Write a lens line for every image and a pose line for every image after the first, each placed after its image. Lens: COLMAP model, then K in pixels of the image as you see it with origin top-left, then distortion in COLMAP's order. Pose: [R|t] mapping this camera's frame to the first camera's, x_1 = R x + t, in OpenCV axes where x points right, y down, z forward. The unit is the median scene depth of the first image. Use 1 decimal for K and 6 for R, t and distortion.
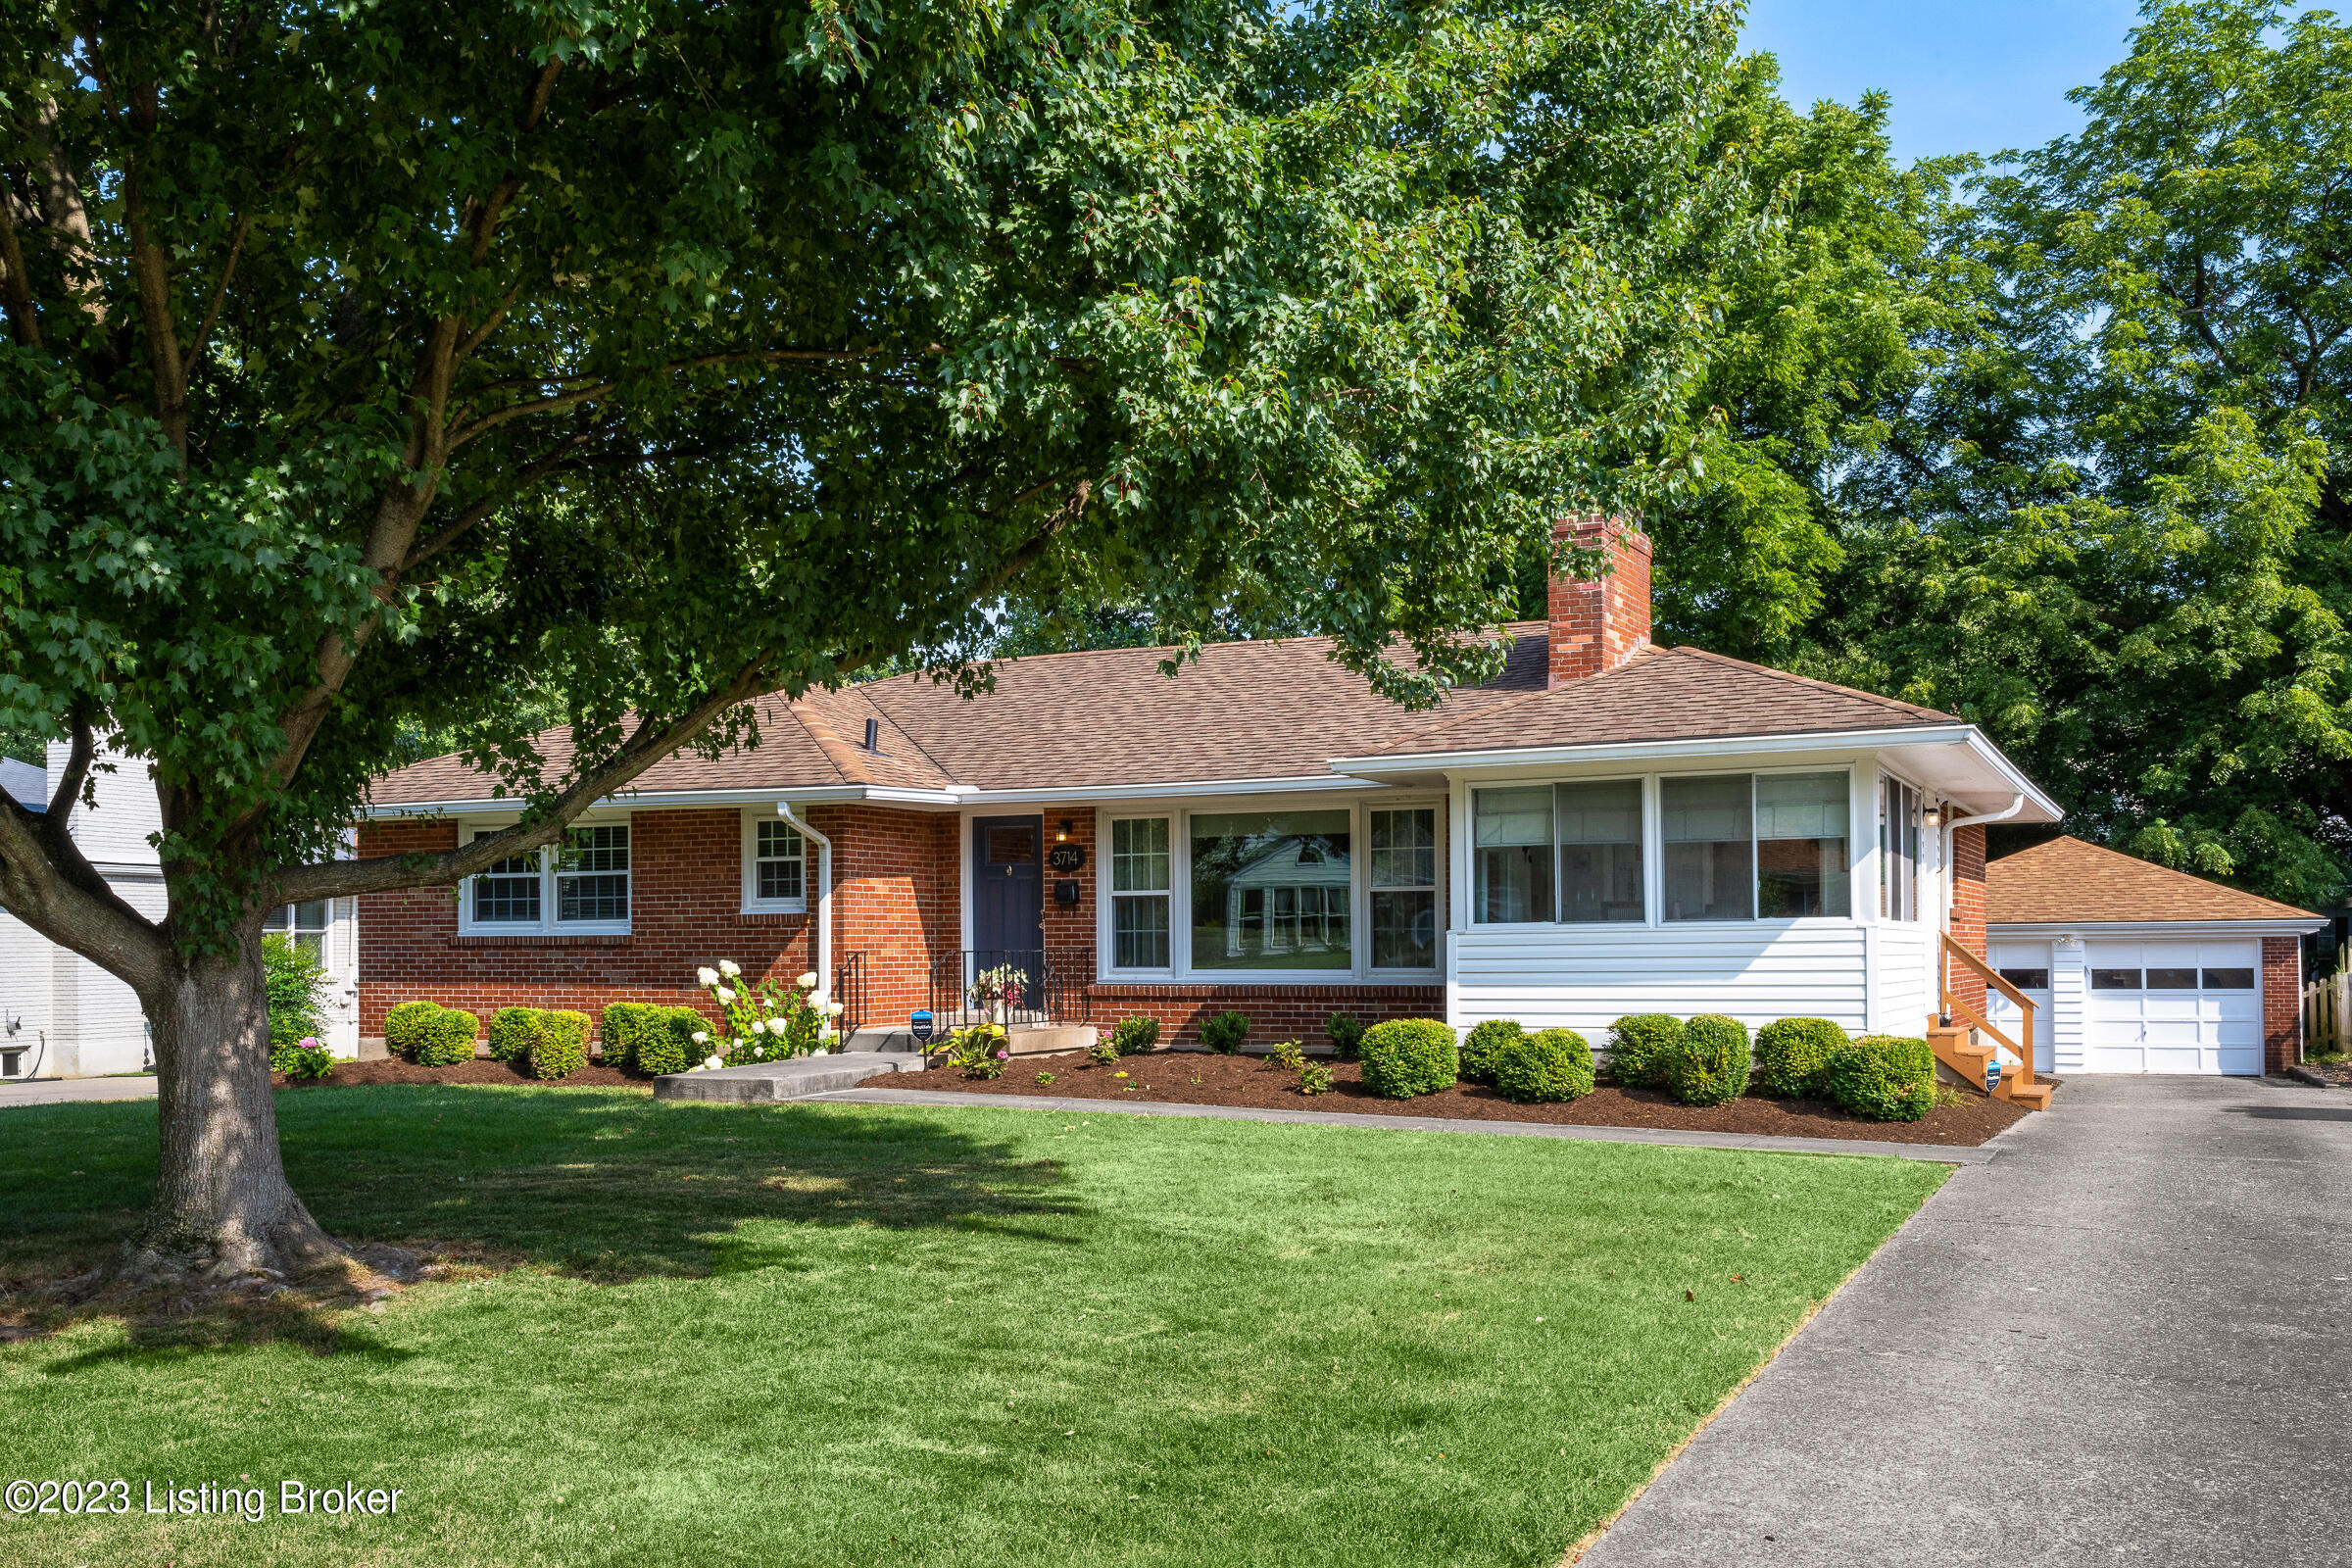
lens RADIAL K [[2096.8, 0, 1173.8], [0, 2096.8, 920.1], [0, 0, 1]] dist [0.001455, -0.003688]
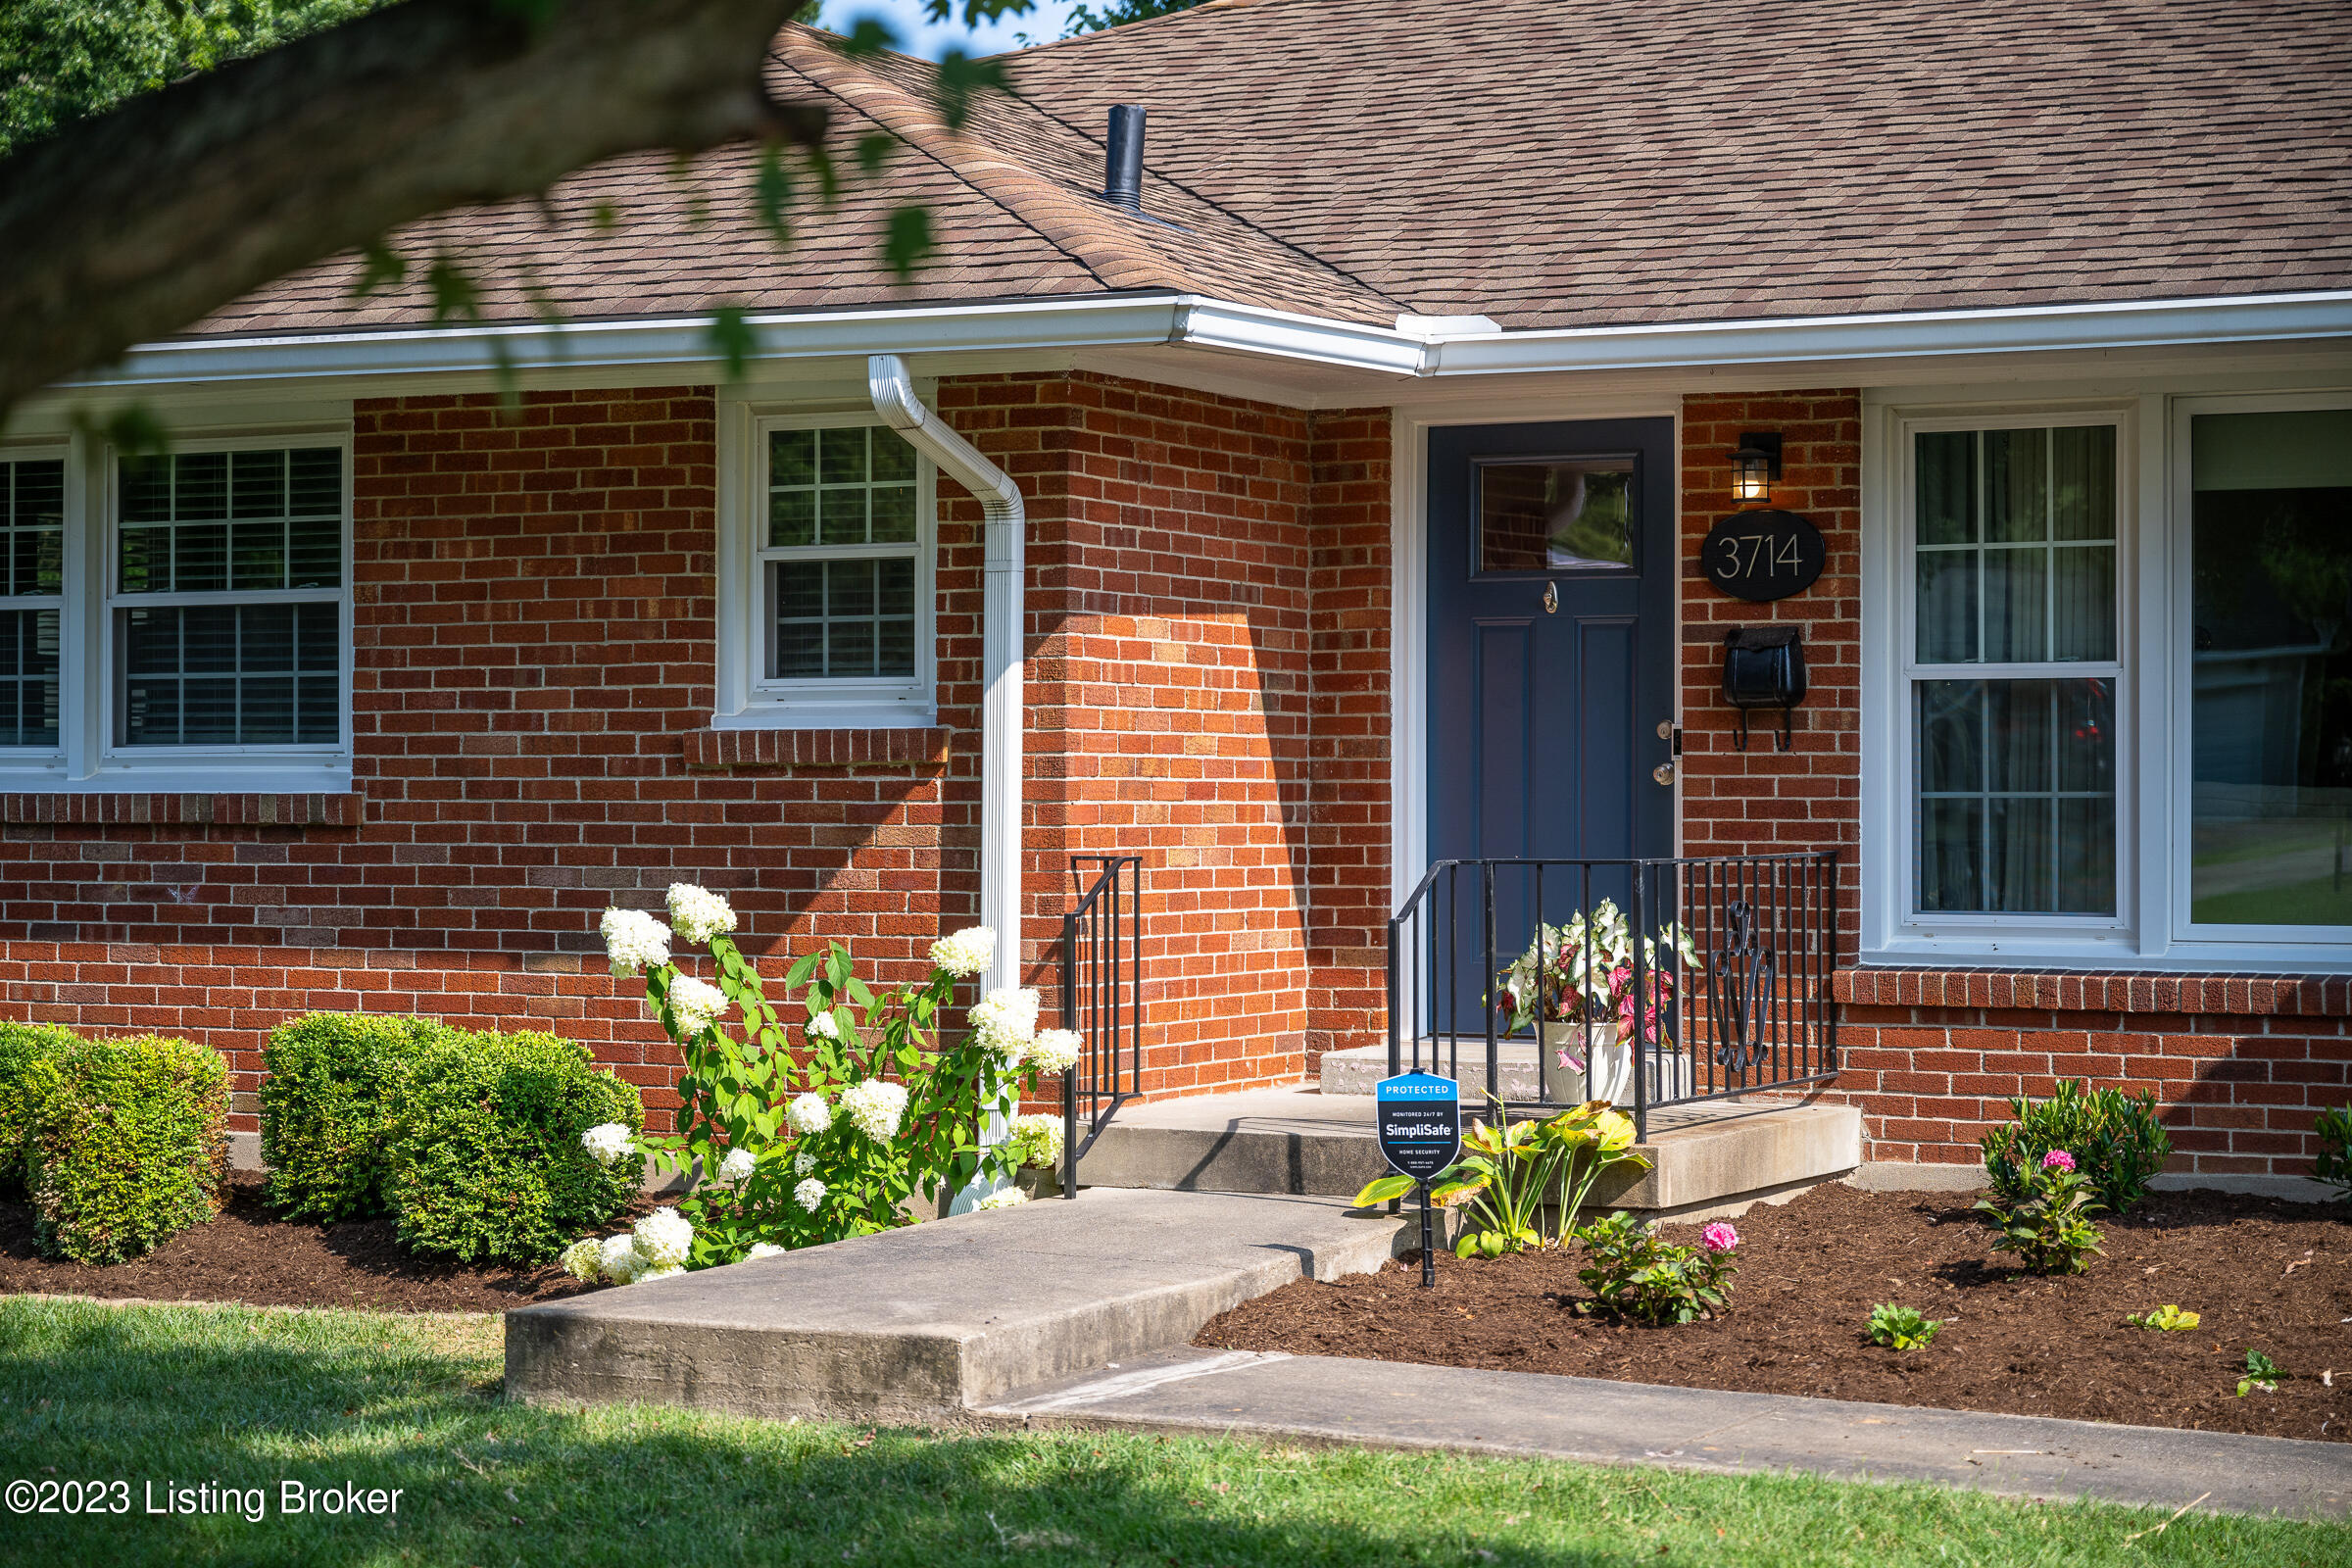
lens RADIAL K [[4574.2, 0, 1176.0], [0, 4574.2, 784.0], [0, 0, 1]] dist [0.018672, -0.021170]
pose [[0.999455, 0.007623, -0.032107, -0.119999], [-0.007372, 0.999941, 0.007938, -0.000775], [0.032166, -0.007697, 0.999453, 0.338308]]
